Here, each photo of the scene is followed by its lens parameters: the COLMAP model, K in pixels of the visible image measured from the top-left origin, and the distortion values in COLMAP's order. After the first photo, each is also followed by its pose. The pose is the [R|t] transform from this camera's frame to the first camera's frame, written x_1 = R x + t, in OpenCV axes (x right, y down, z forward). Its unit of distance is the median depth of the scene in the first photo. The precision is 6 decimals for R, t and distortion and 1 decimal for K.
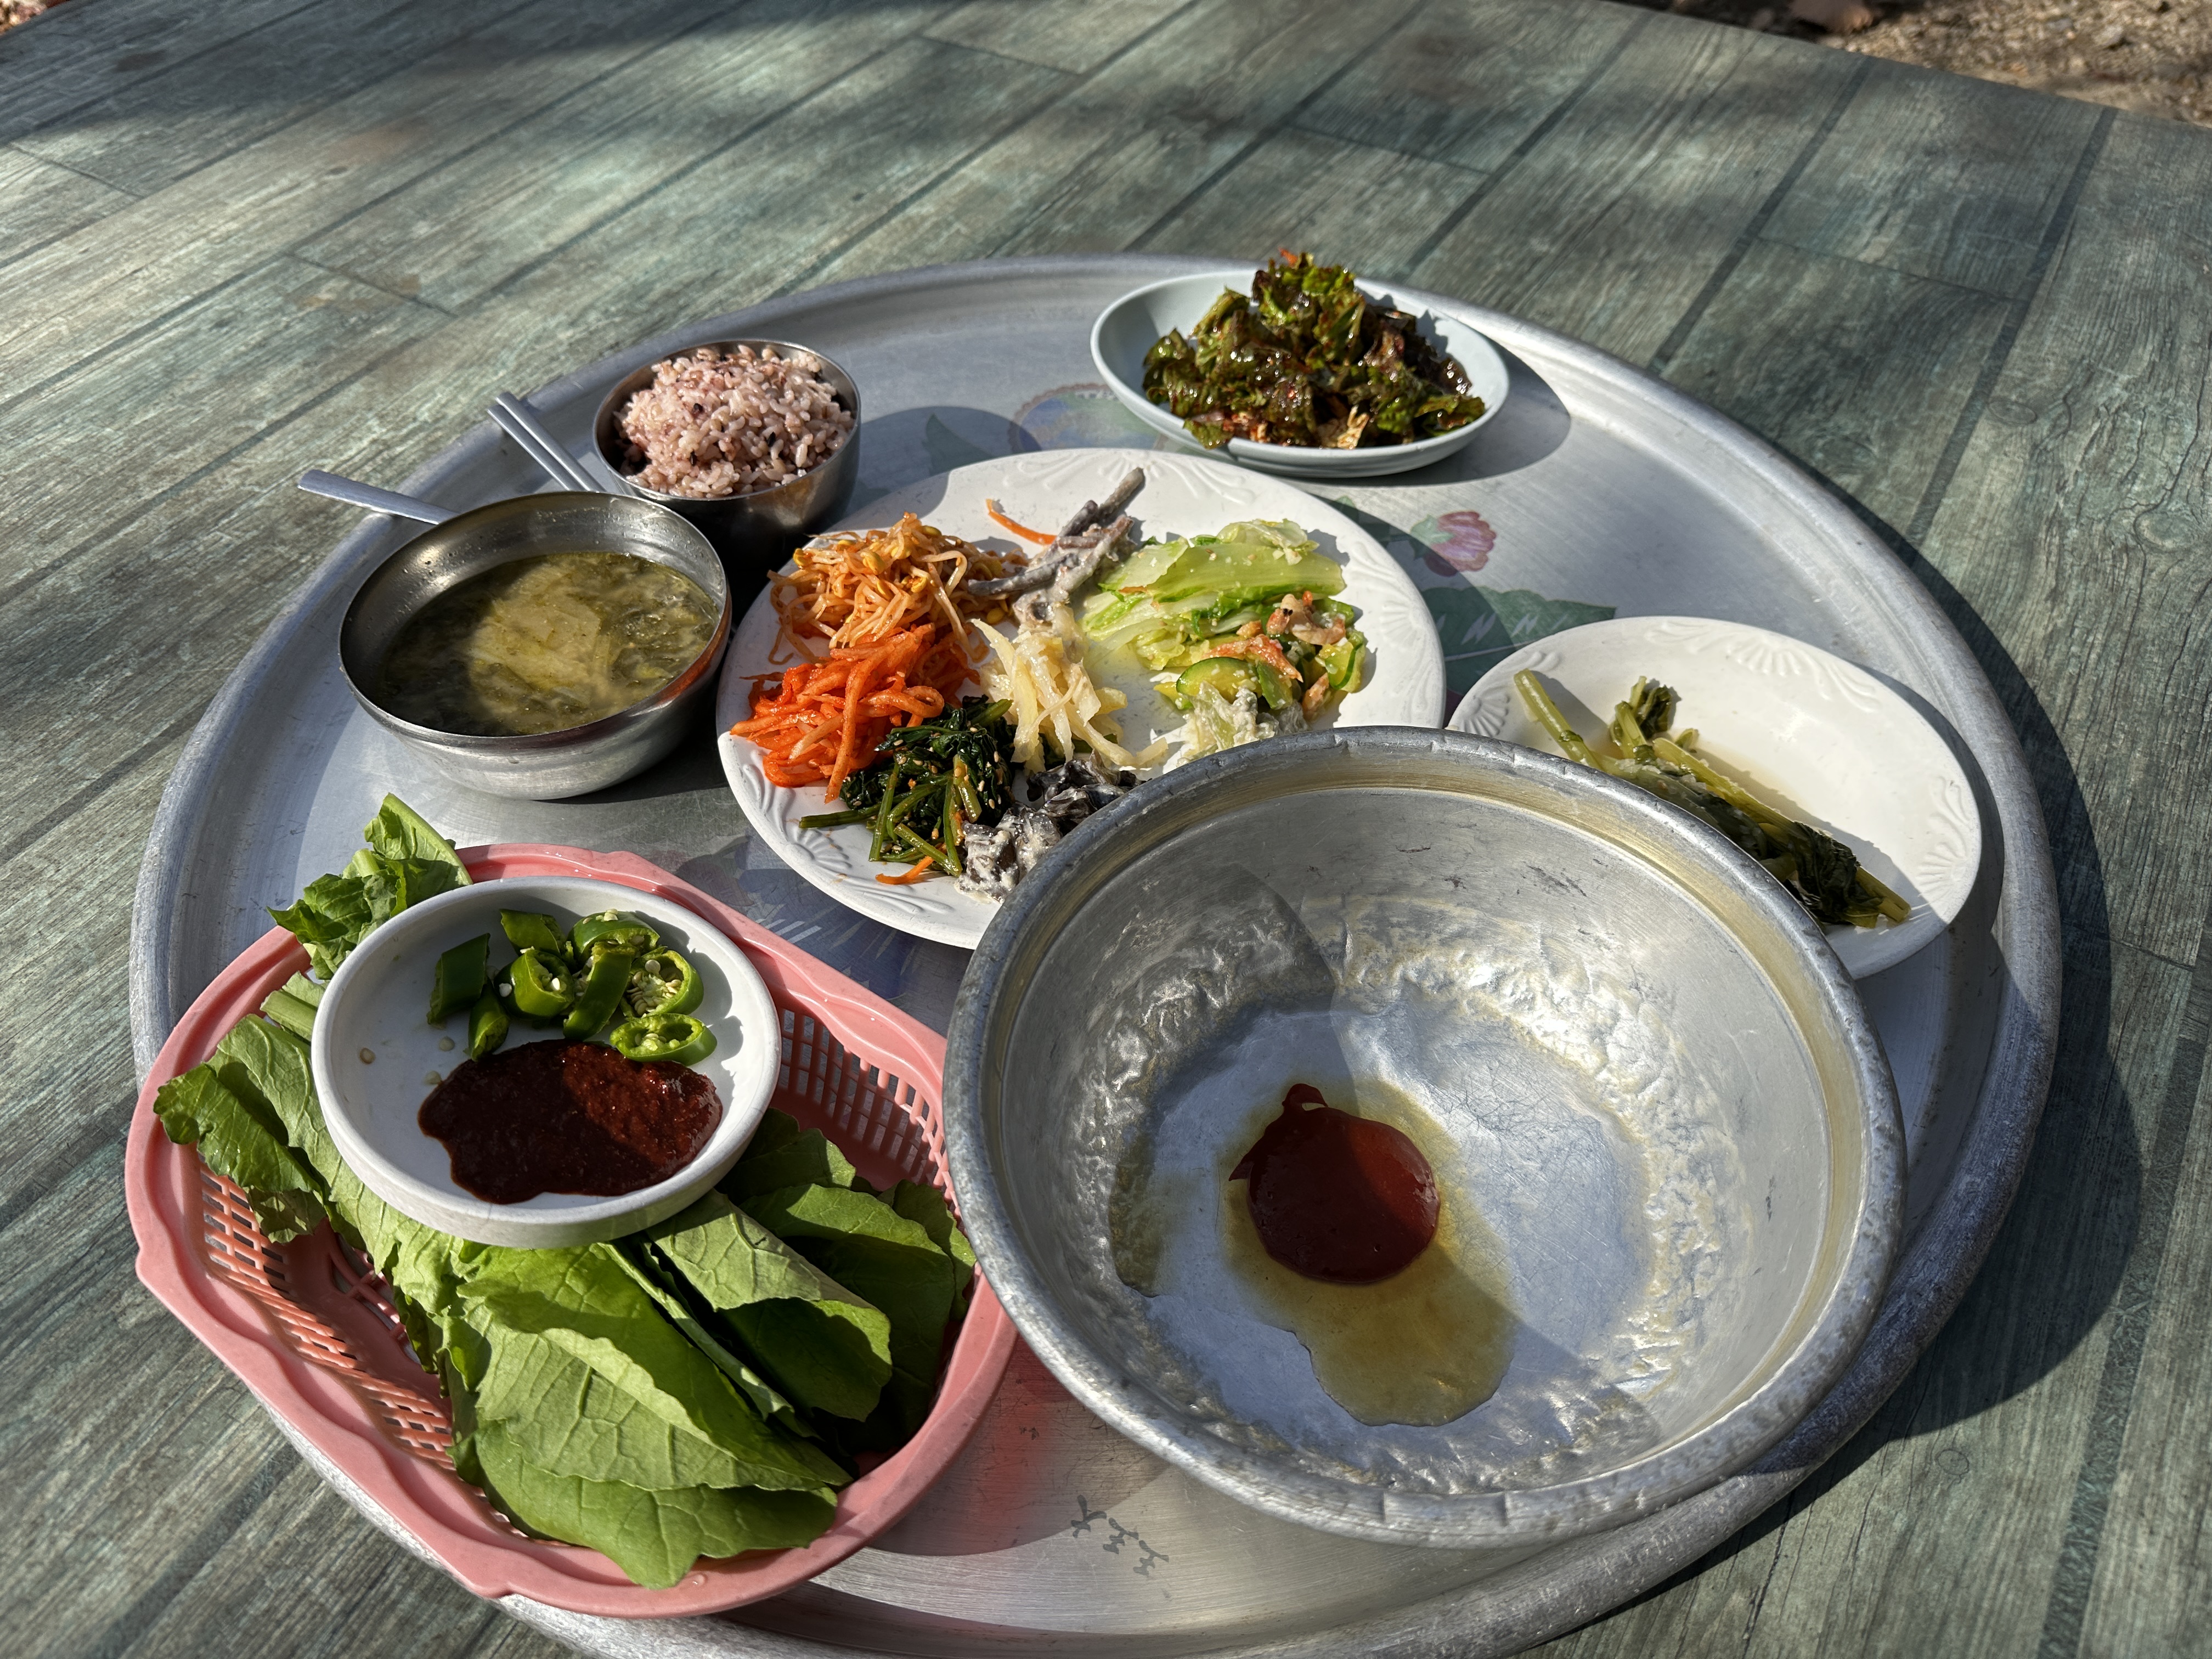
lens RADIAL K [[1594.8, 0, 1106.0], [0, 1594.8, 829.5], [0, 0, 1]] dist [0.123920, -0.000566]
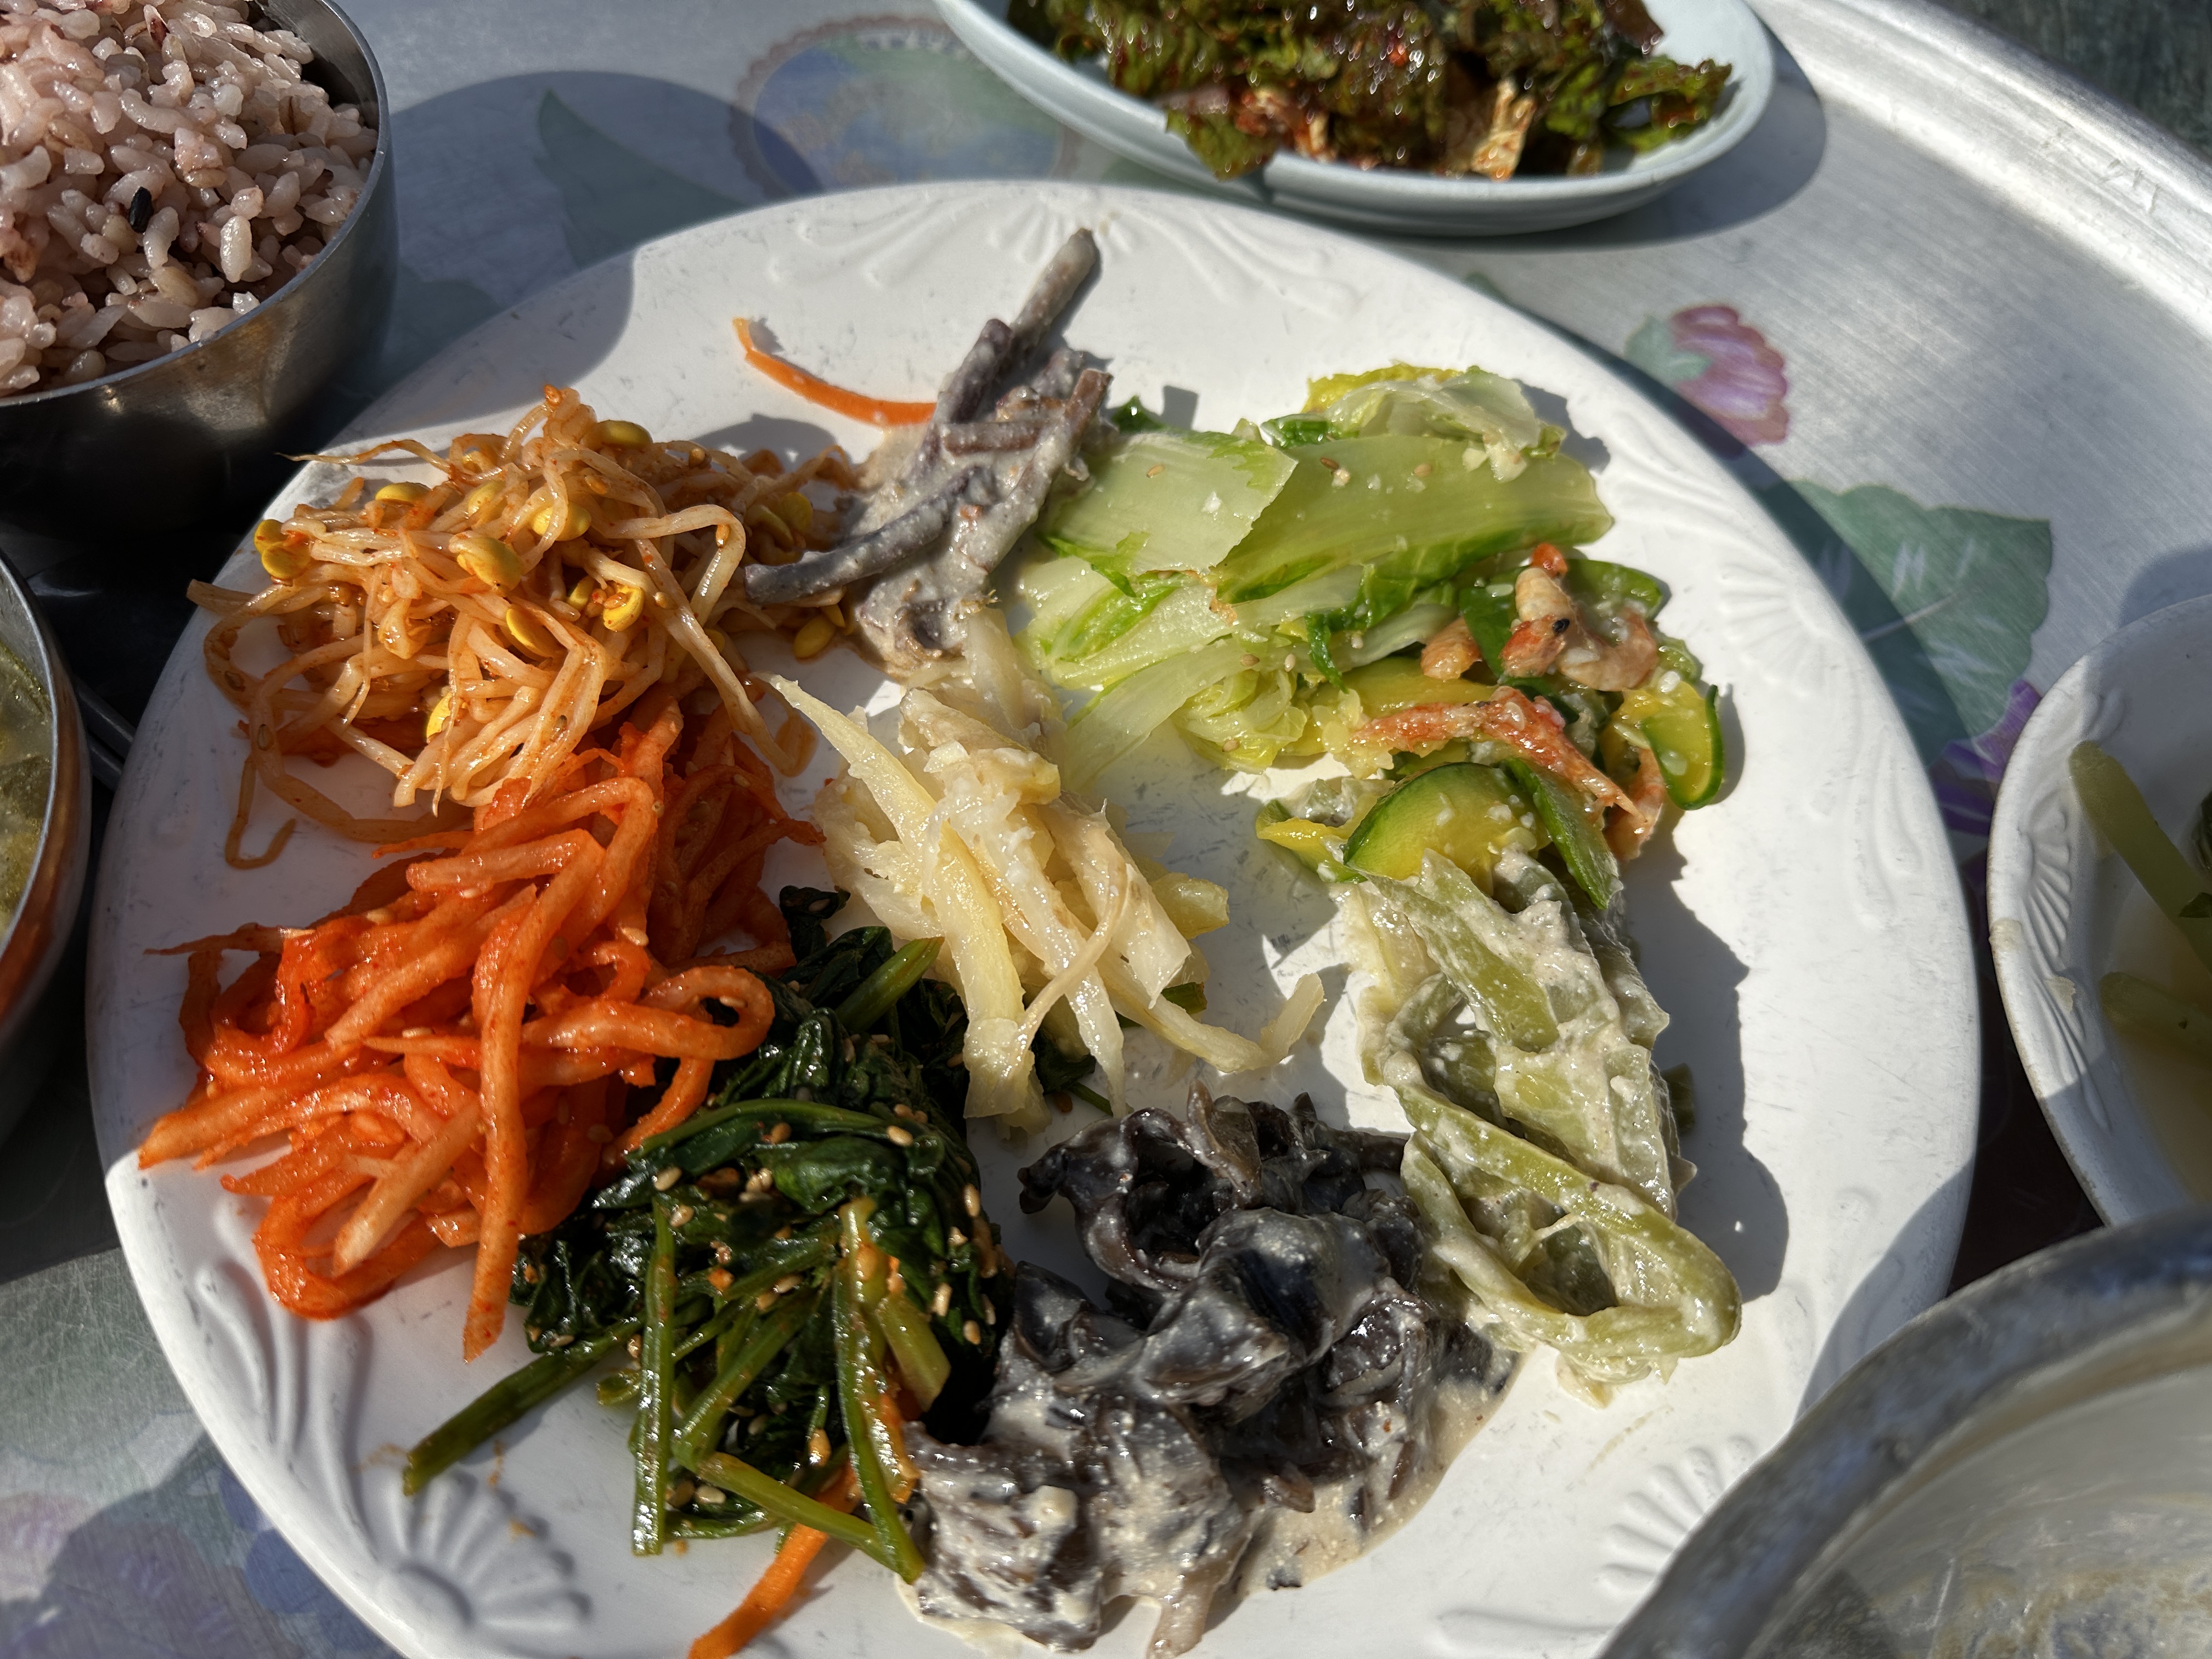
lens RADIAL K [[1570.7, 0, 1106.0], [0, 1570.7, 829.5], [0, 0, 1]] dist [0.029878, -0.094258]
pose [[0.966754, -0.114179, 0.228801, -0.096595], [0.060594, 0.971580, 0.228825, -0.177579], [-0.248425, -0.207353, 0.946197, 0.604564]]
